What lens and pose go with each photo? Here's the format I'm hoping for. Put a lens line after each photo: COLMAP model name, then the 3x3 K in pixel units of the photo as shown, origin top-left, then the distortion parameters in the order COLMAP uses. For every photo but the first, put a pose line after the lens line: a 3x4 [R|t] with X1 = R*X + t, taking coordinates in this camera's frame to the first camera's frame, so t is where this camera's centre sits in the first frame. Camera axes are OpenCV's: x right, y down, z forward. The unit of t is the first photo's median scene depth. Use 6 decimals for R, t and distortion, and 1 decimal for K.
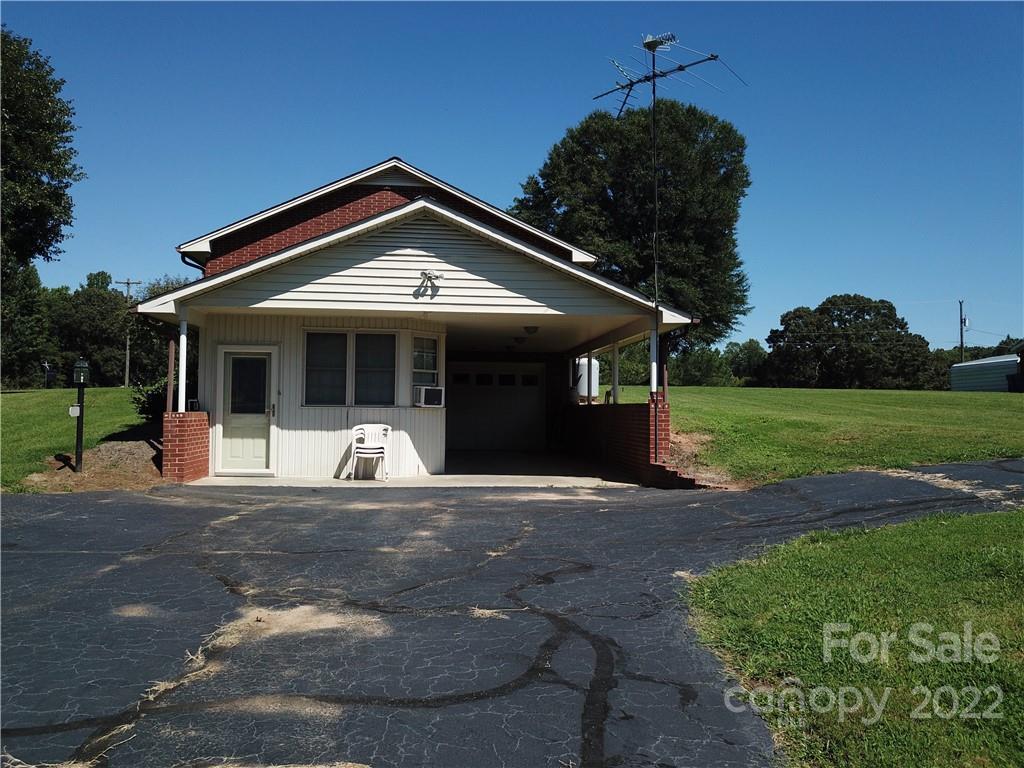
lens RADIAL K [[775.1, 0, 513.9], [0, 775.1, 382.0], [0, 0, 1]] dist [0.001612, -0.003315]
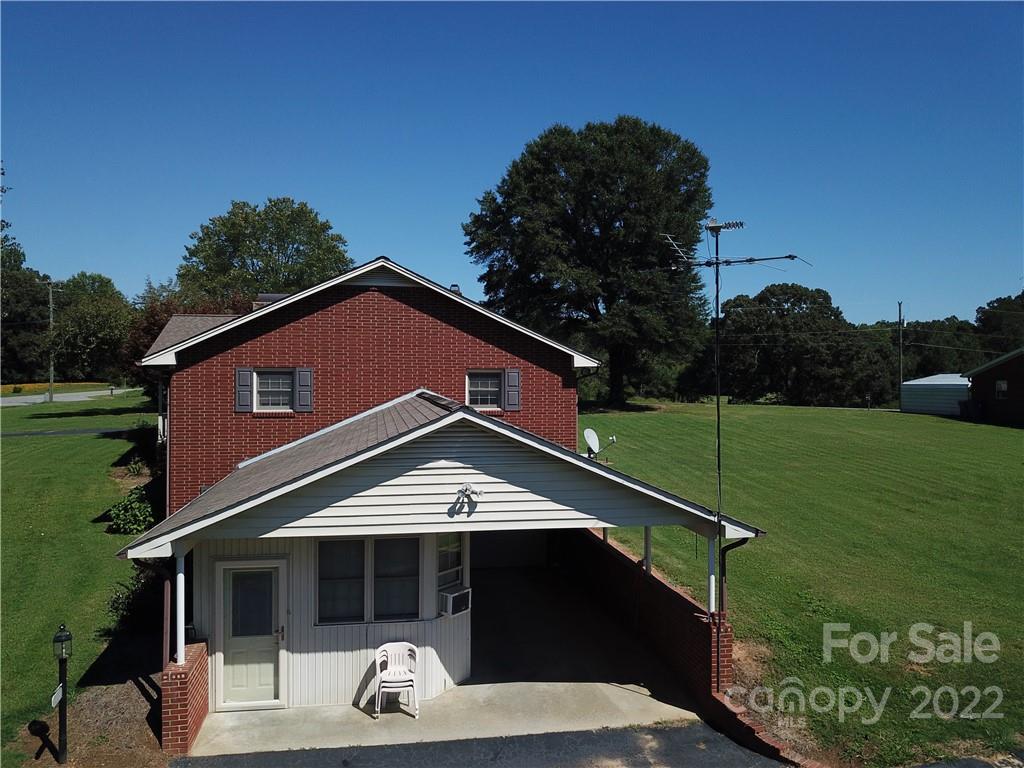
lens RADIAL K [[775.1, 0, 509.6], [0, 775.1, 383.1], [0, 0, 1]] dist [0.001612, -0.003315]
pose [[0.996874, -0.007247, 0.078679, -0.077424], [0.004040, 0.999157, 0.040842, -0.178090], [-0.078908, -0.040396, 0.996063, 0.077029]]
